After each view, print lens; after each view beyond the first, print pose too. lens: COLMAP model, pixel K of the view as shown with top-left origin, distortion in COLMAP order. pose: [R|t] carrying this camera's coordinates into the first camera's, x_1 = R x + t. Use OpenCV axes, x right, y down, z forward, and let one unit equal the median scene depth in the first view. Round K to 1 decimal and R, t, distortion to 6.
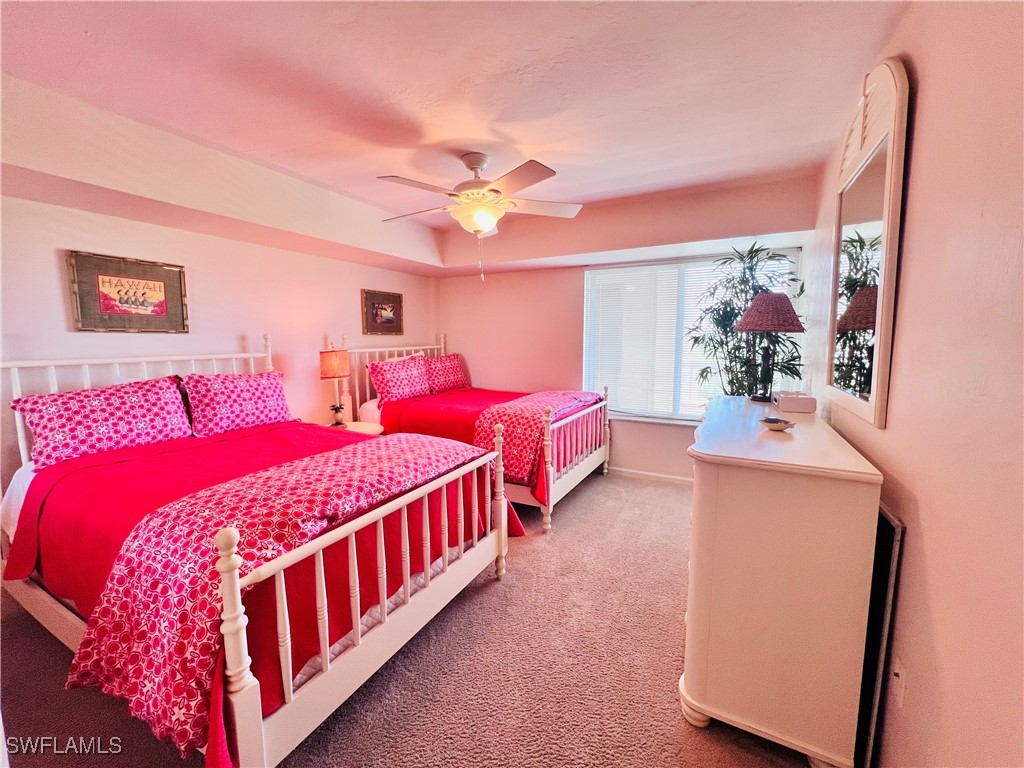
lens RADIAL K [[410.4, 0, 505.6], [0, 410.4, 380.0], [0, 0, 1]] dist [-0.002431, -0.000322]
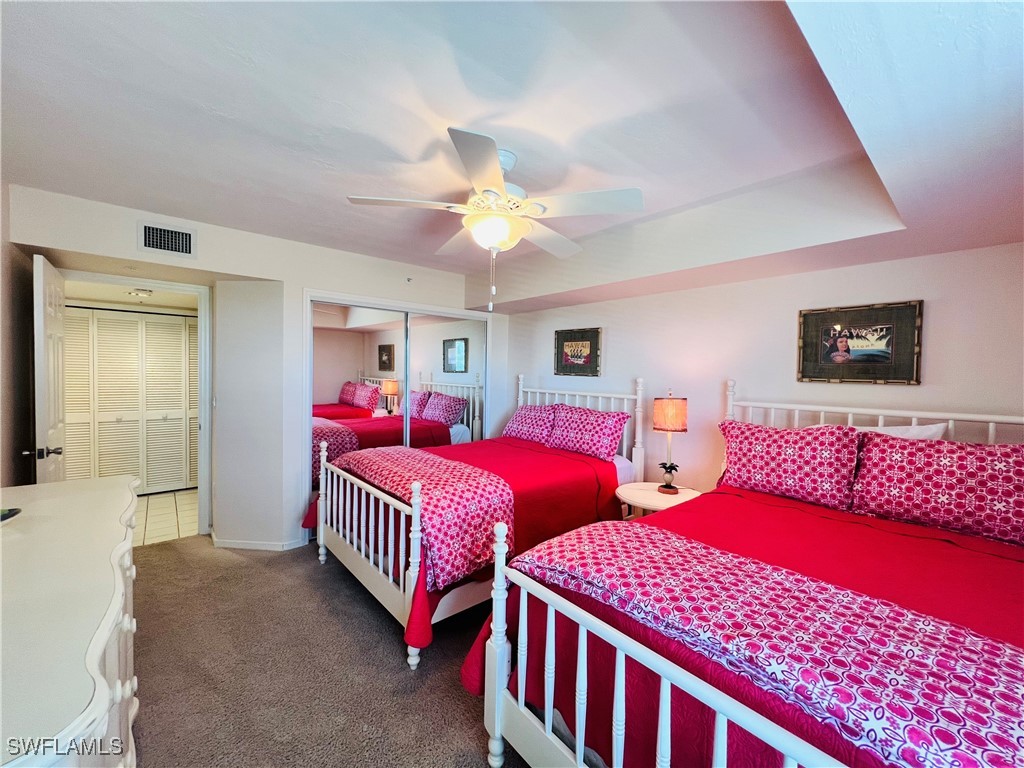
lens RADIAL K [[410.4, 0, 501.5], [0, 410.4, 385.9], [0, 0, 1]] dist [-0.002431, -0.000322]
pose [[-0.380314, 0.007786, -0.924825, 0.541454], [-0.130986, 0.989431, 0.062195, -0.111716], [0.915535, 0.144792, -0.375275, 1.091340]]
